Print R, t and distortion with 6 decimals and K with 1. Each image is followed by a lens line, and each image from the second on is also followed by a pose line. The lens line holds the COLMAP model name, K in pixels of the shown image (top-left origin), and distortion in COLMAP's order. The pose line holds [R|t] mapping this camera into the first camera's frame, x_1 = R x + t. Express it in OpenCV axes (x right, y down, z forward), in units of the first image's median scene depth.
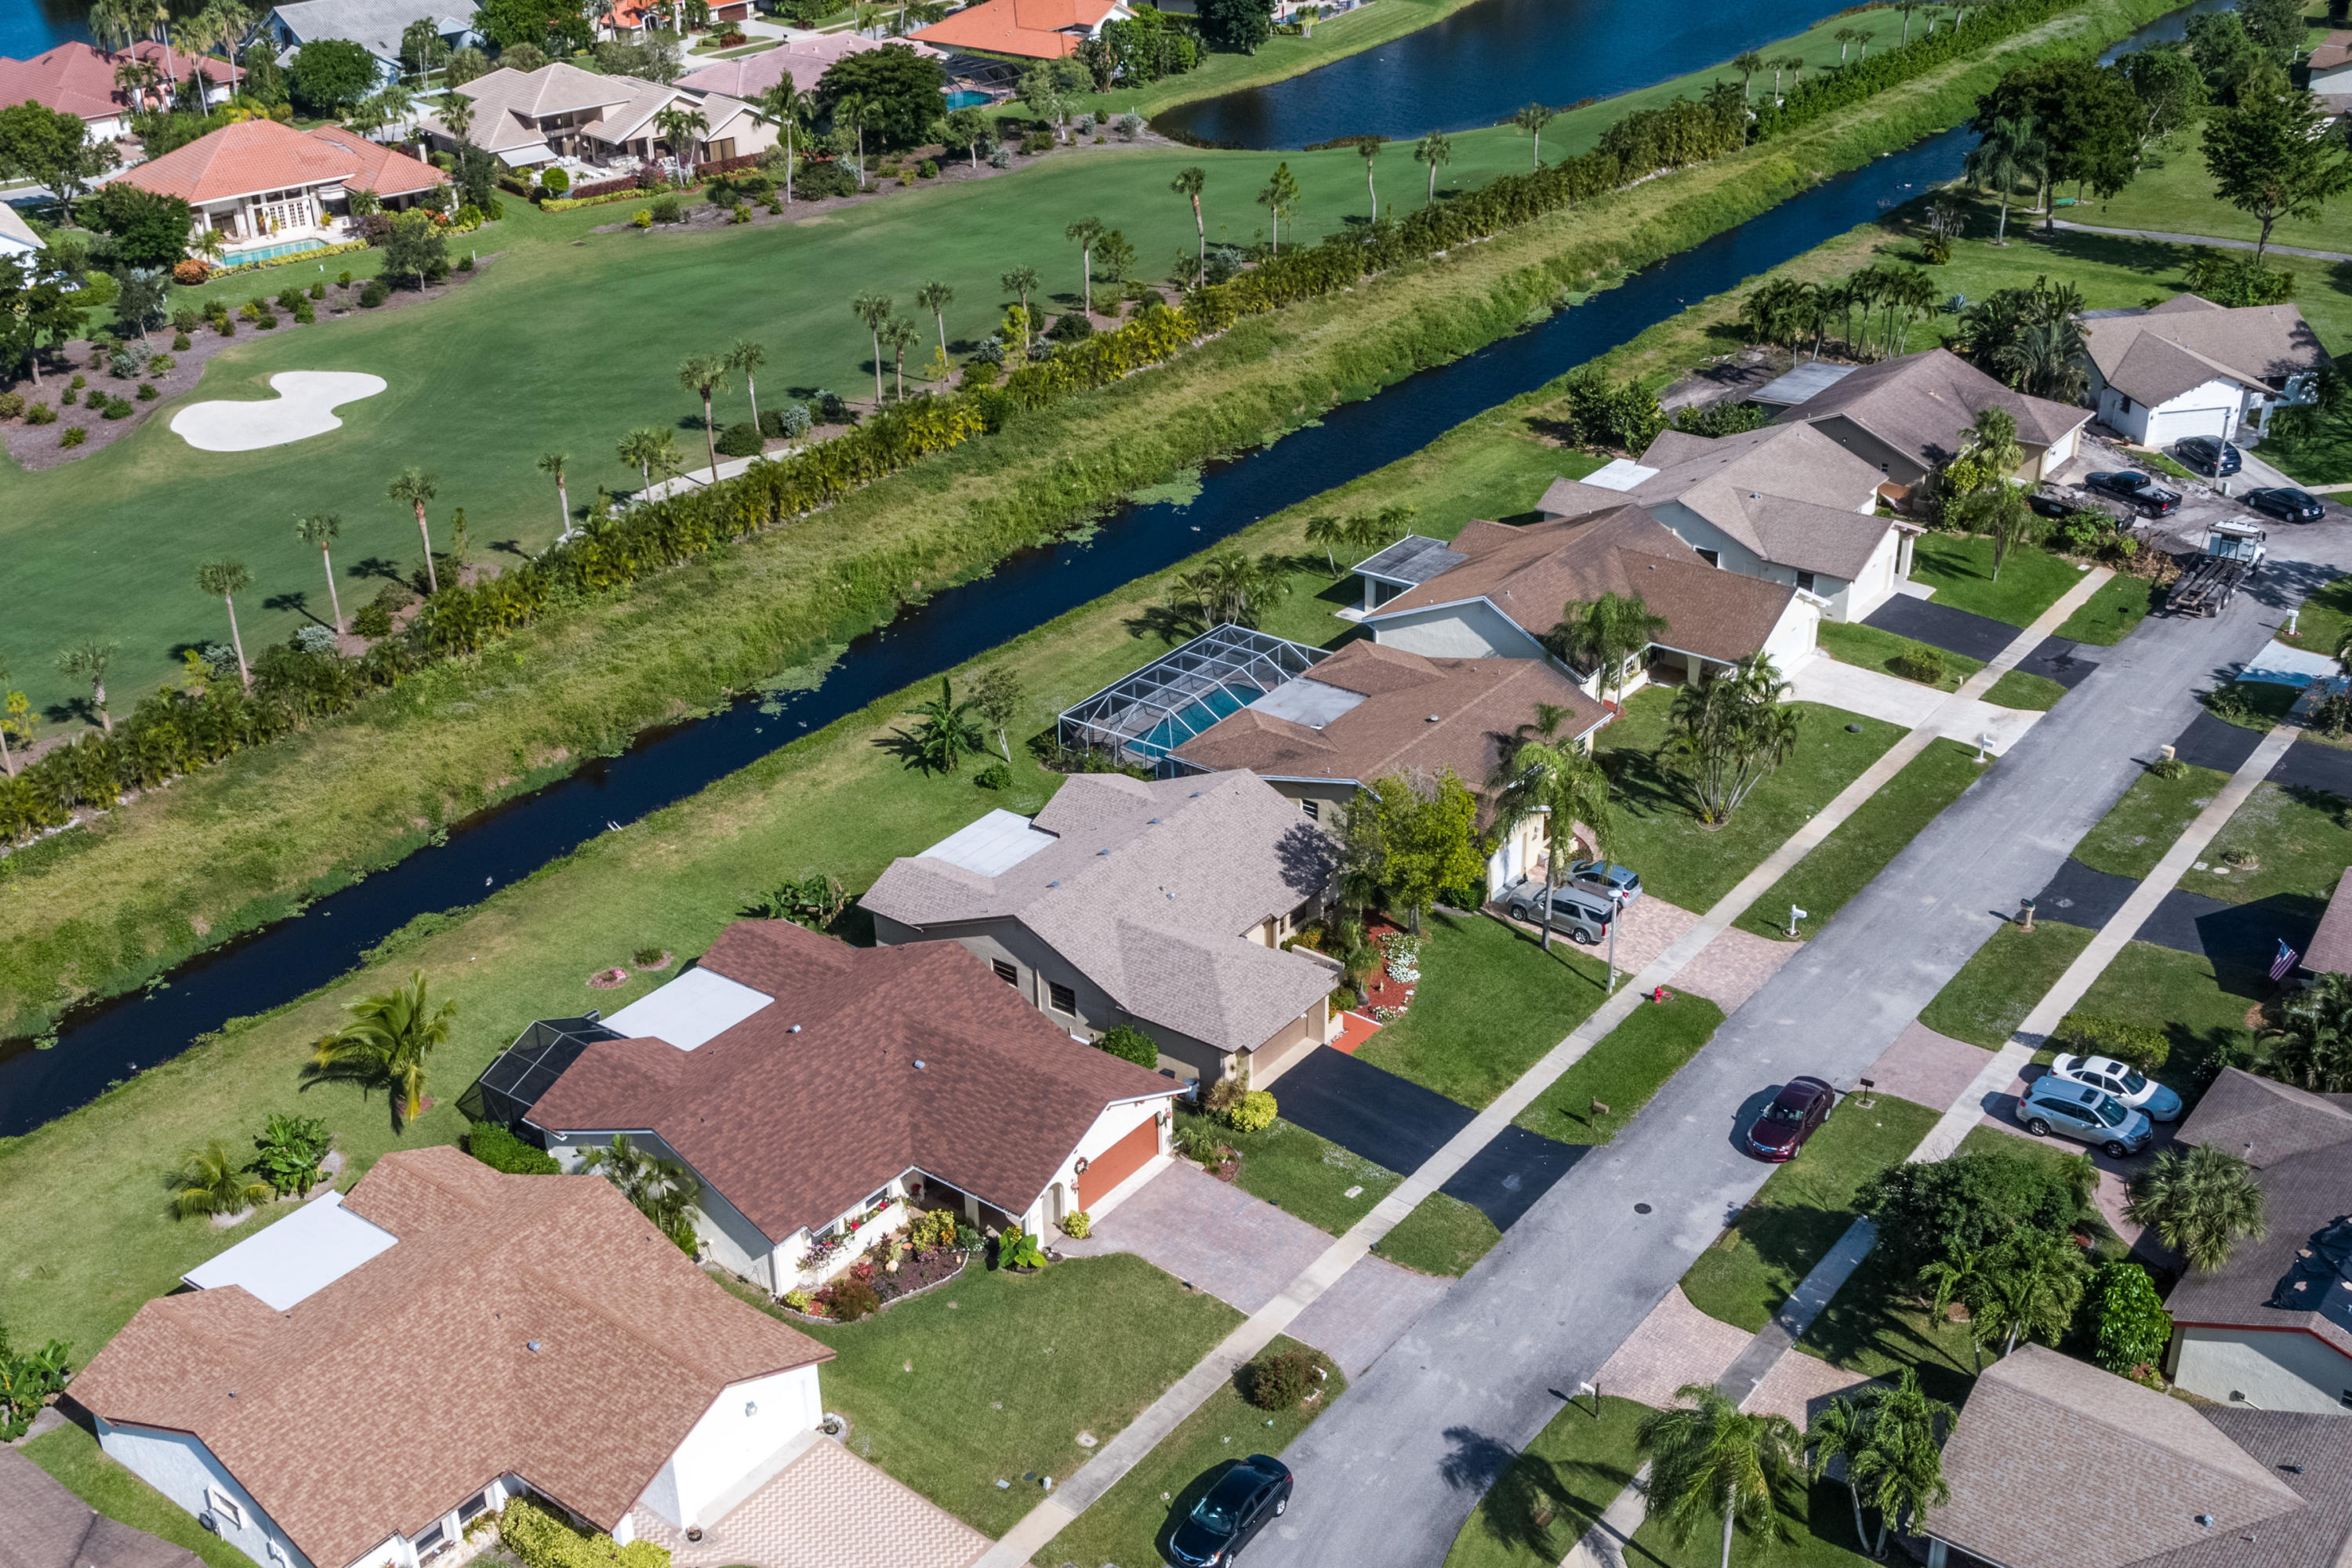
lens RADIAL K [[2463.4, 0, 1176.0], [0, 2463.4, 784.0], [0, 0, 1]] dist [-0.005022, -0.010461]
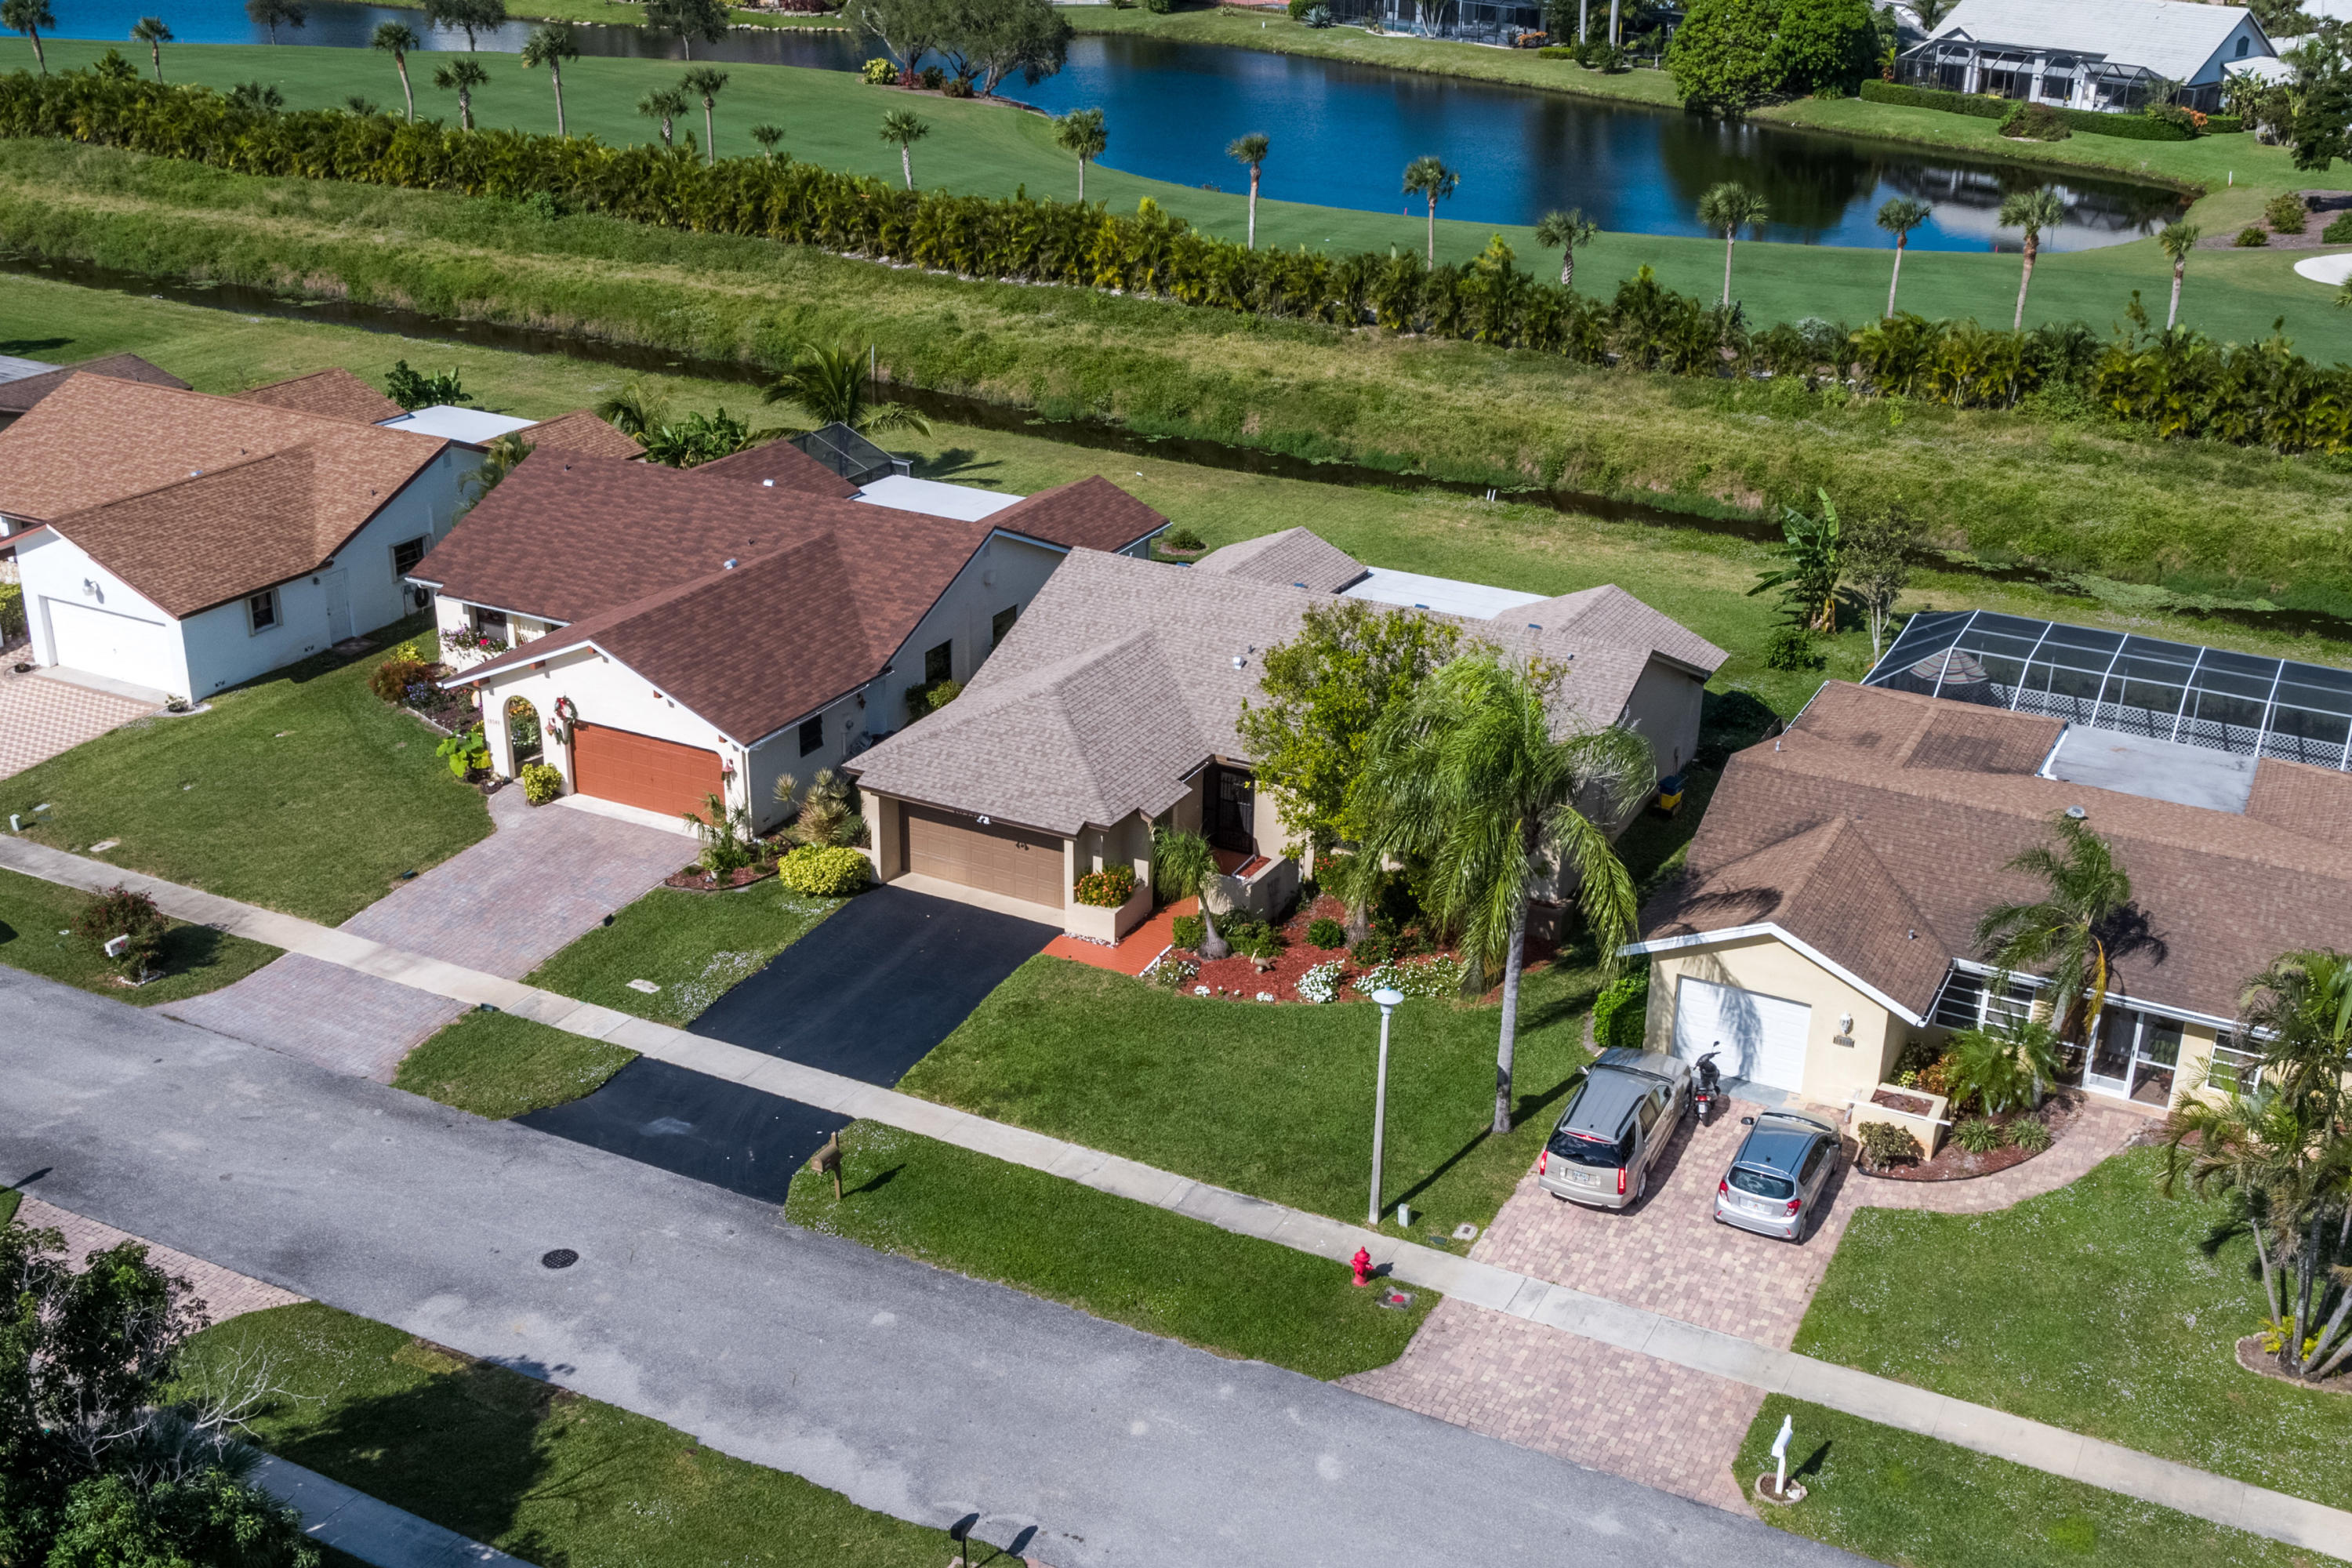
lens RADIAL K [[2463.4, 0, 1176.0], [0, 2463.4, 784.0], [0, 0, 1]] dist [-0.005022, -0.010461]
pose [[0.189439, 0.404758, -0.894586, 0.574832], [-0.473925, 0.835623, 0.277721, -0.094093], [0.859946, 0.371356, 0.350124, 0.842903]]
